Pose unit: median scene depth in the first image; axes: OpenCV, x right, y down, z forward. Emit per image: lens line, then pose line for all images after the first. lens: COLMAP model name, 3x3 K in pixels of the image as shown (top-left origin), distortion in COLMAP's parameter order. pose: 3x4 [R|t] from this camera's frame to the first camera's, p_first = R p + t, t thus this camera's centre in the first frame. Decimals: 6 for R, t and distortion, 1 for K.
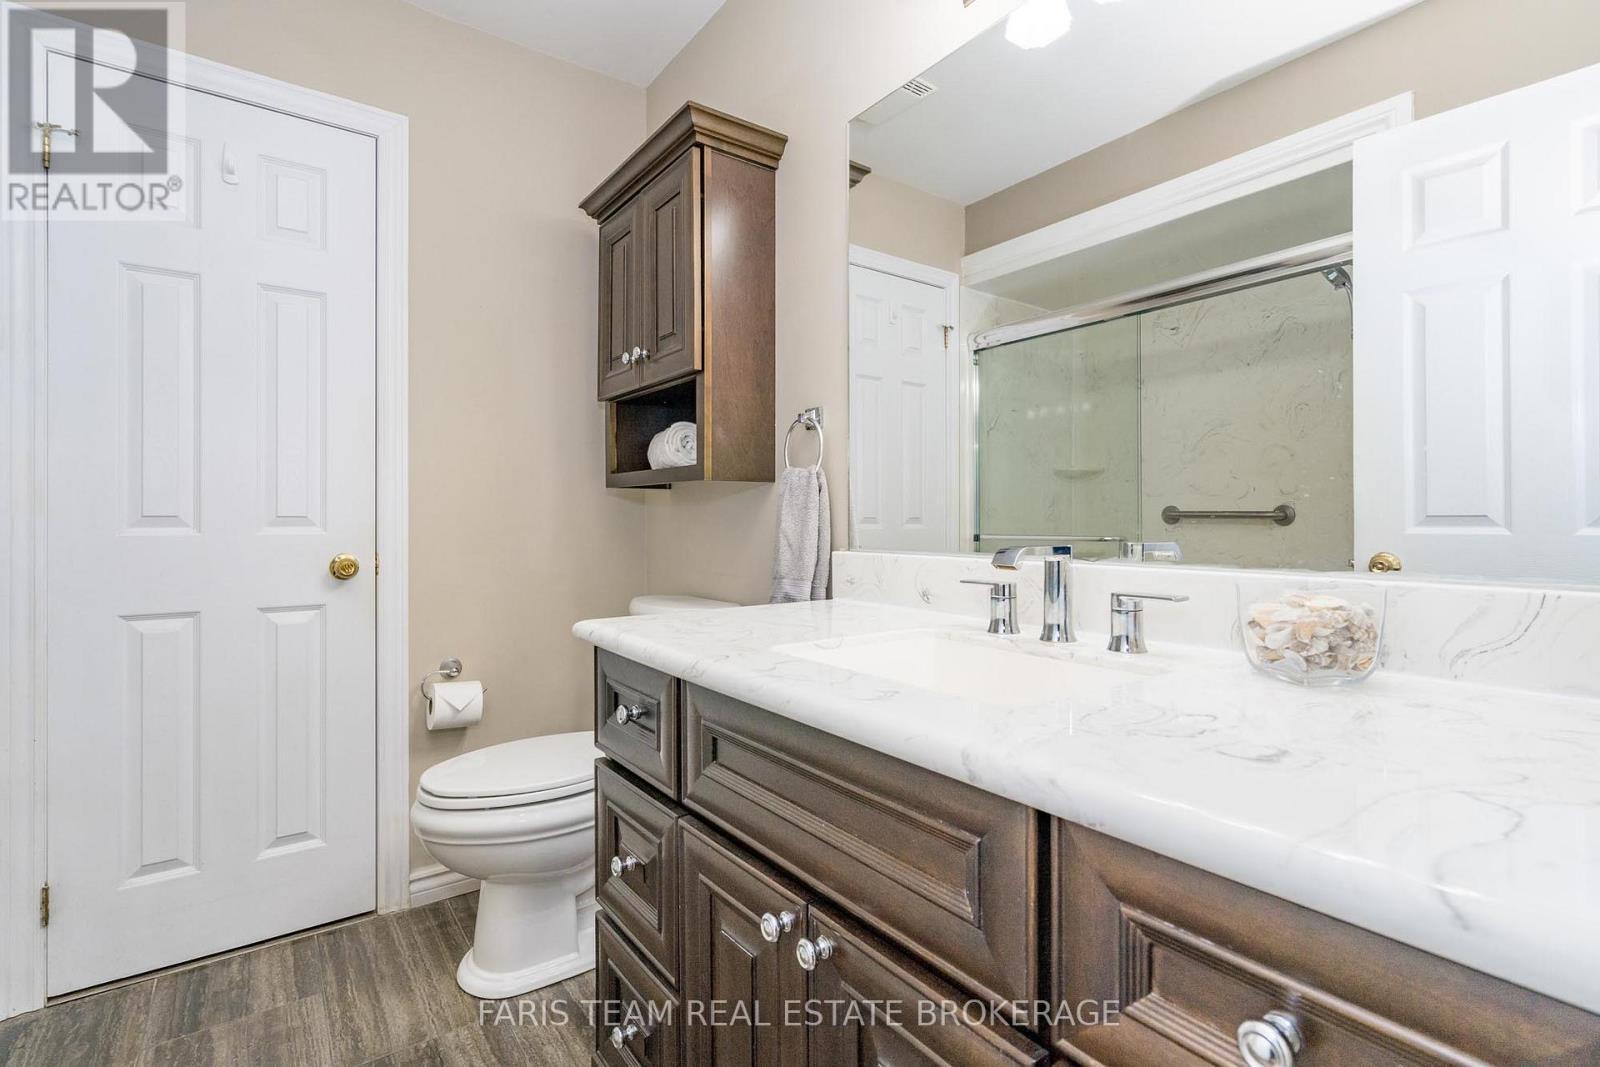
lens RADIAL K [[743.4, 0, 798.0], [0, 743.4, 530.3], [0, 0, 1]] dist [0.000090, 0.001634]
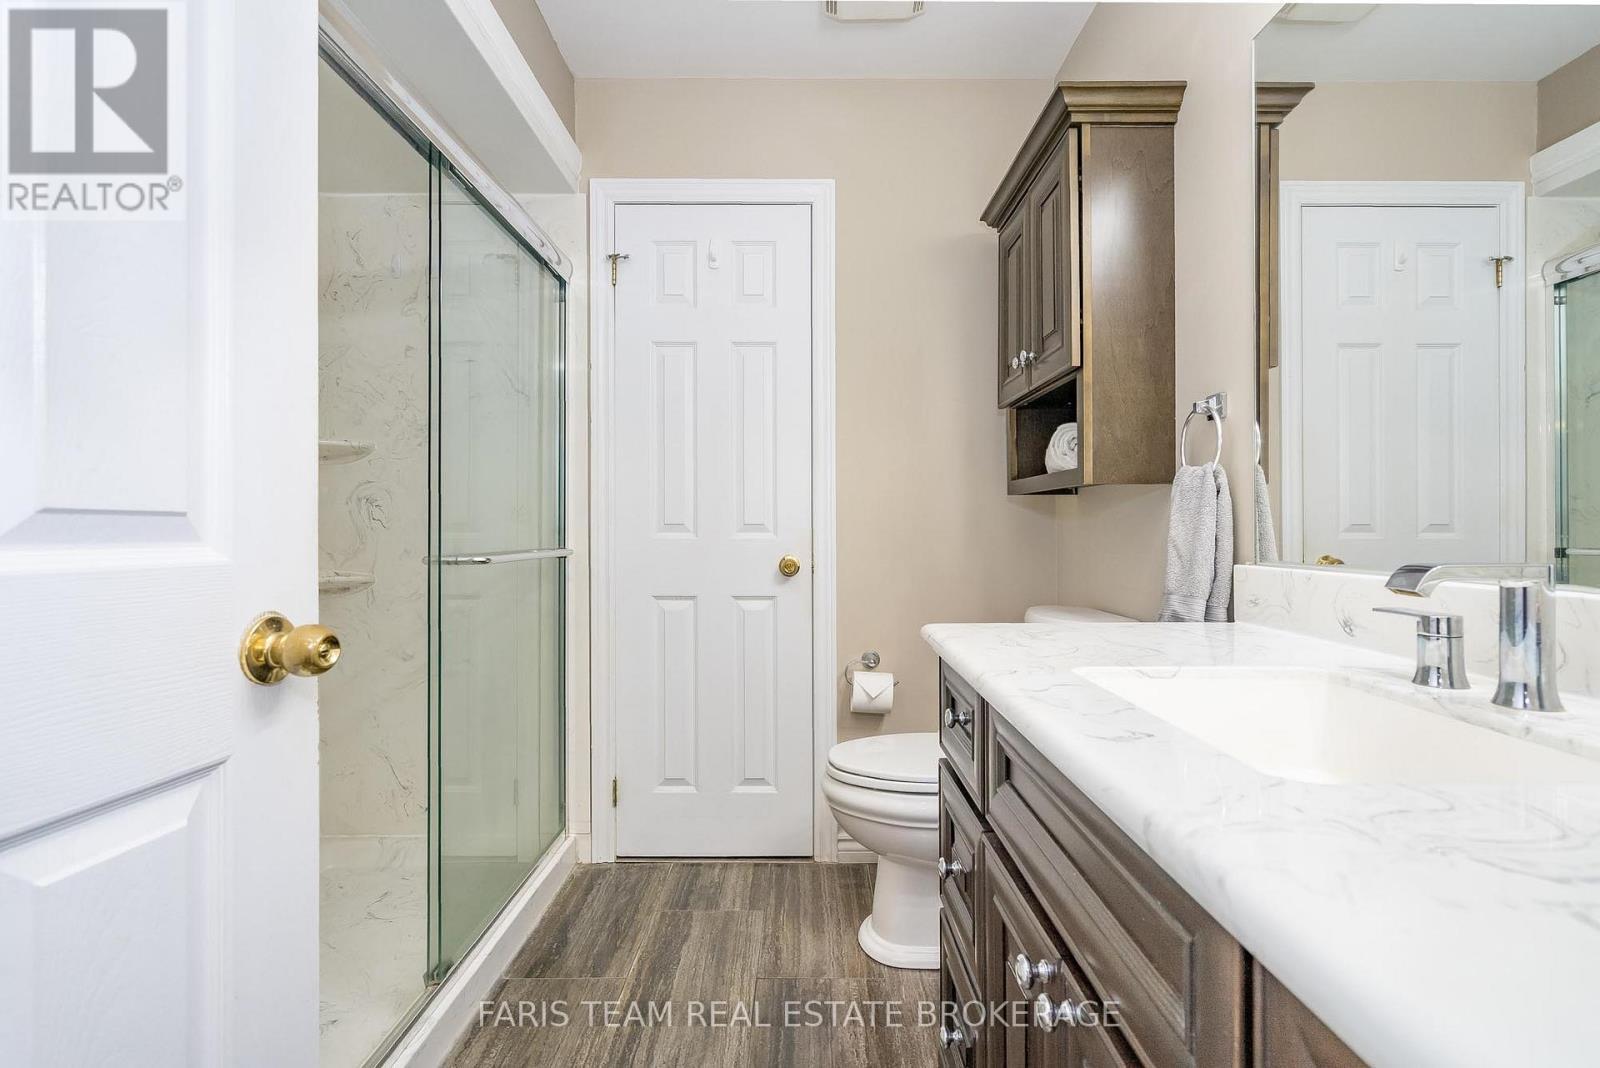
lens RADIAL K [[737.8, 0, 812.4], [0, 737.8, 538.4], [0, 0, 1]] dist [0.000869, 0.001433]
pose [[0.812515, 0.008865, -0.582873, 0.137574], [-0.008385, 0.999959, 0.003521, -0.000220], [0.582881, 0.002027, 0.812555, 0.053822]]
